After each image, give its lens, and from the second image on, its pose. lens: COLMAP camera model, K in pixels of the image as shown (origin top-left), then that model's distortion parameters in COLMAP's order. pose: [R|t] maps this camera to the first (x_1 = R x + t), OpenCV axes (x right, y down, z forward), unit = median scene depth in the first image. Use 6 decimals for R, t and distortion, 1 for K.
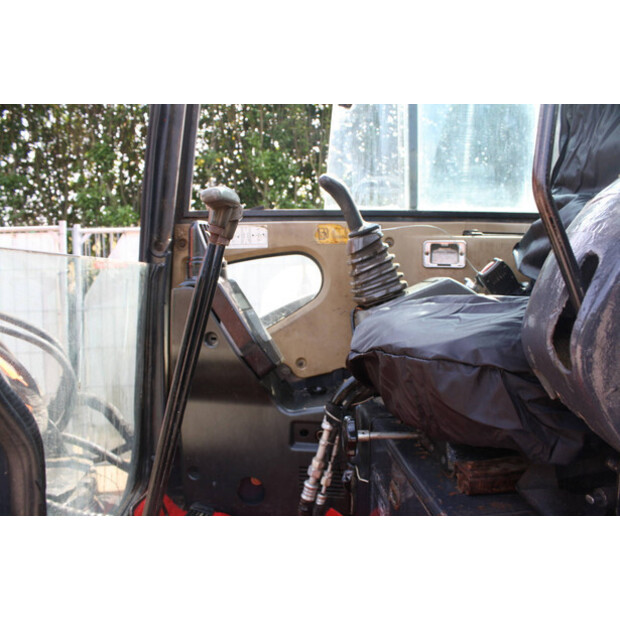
lens RADIAL K [[519.1, 0, 307.2], [0, 519.1, 308.9], [0, 0, 1]] dist [-0.126082, 0.071633]
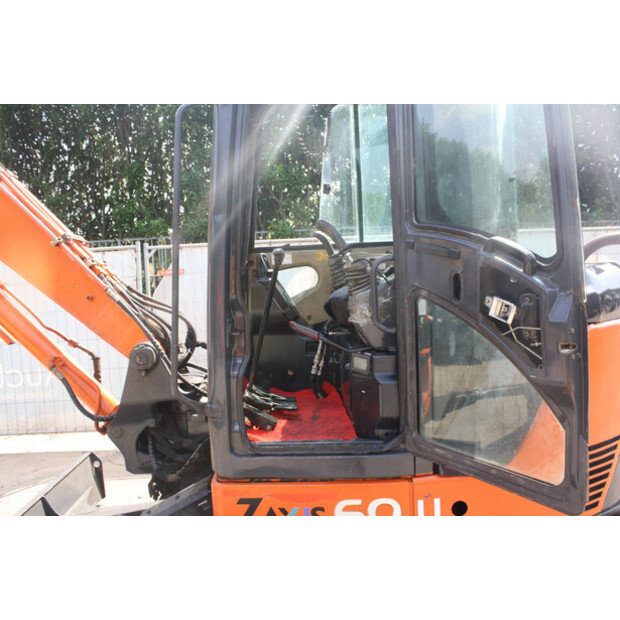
lens RADIAL K [[519.1, 0, 307.8], [0, 519.1, 308.9], [0, 0, 1]] dist [-0.126082, 0.071633]
pose [[0.998847, -0.034930, -0.032936, 0.048211], [0.035001, 0.999386, 0.001562, 0.062880], [0.032861, -0.002713, 0.999456, -1.059041]]
